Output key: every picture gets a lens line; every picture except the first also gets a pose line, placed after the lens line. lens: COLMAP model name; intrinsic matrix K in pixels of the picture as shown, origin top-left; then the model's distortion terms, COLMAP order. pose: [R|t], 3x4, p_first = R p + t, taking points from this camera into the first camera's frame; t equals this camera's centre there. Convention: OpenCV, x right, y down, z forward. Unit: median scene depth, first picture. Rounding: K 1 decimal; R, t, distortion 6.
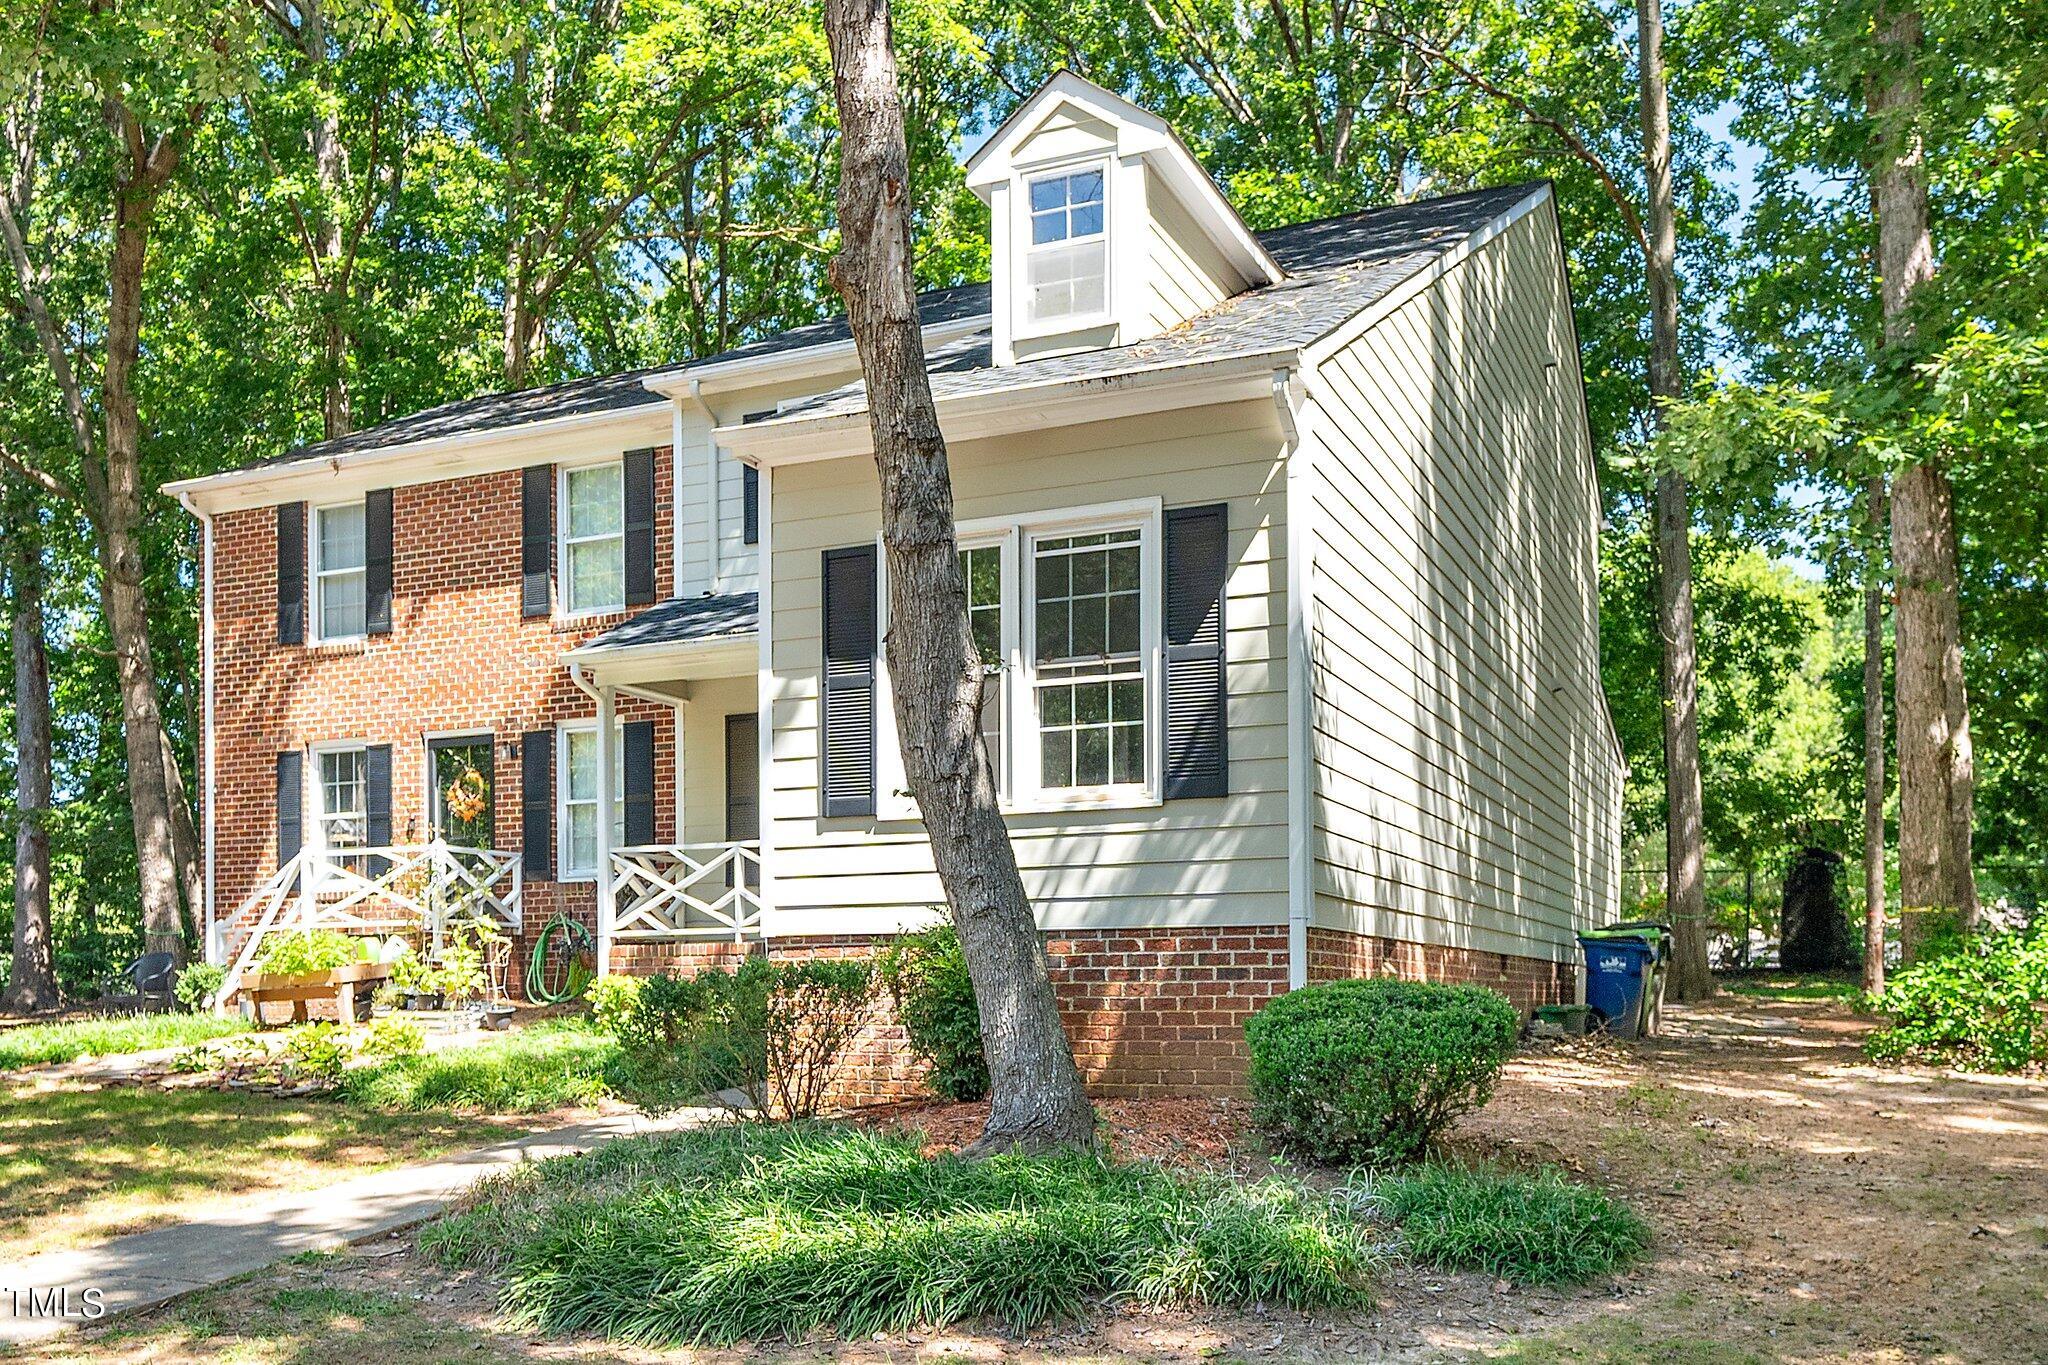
lens RADIAL K [[951.1, 0, 1223.7], [0, 951.1, 688.5], [0, 0, 1]] dist [0.000191, 0.000044]
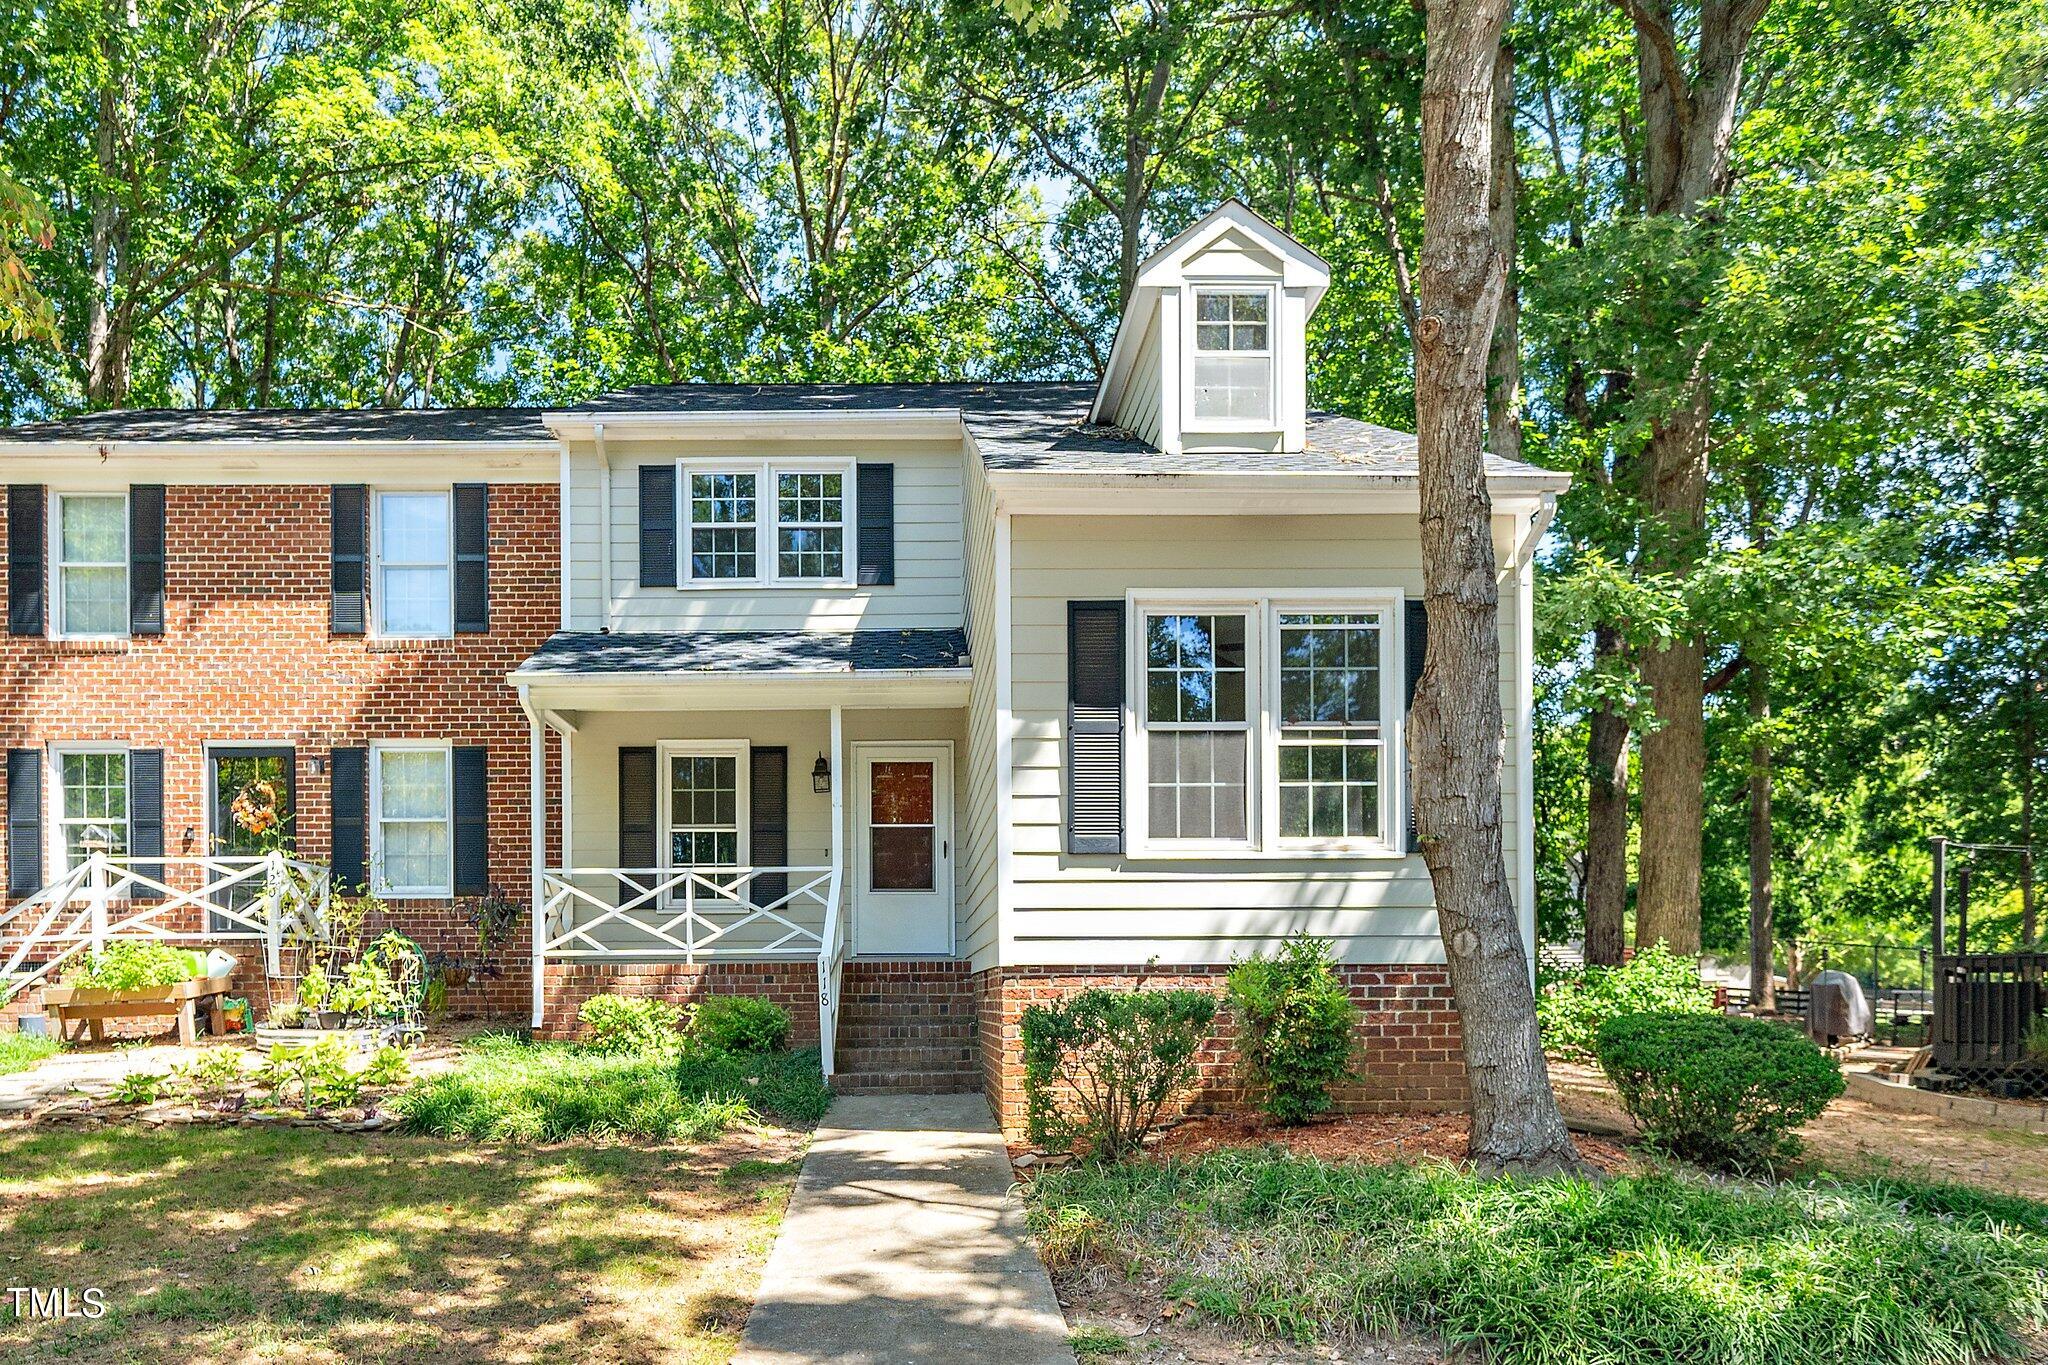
lens RADIAL K [[763.1, 0, 1020.8], [0, 763.1, 771.4], [0, 0, 1]] dist [-0.001828, -0.000060]
pose [[0.973147, 0.069775, 0.219355, -0.344035], [-0.072699, 0.997340, 0.005274, 0.022921], [-0.218403, -0.021080, 0.975631, 0.098370]]
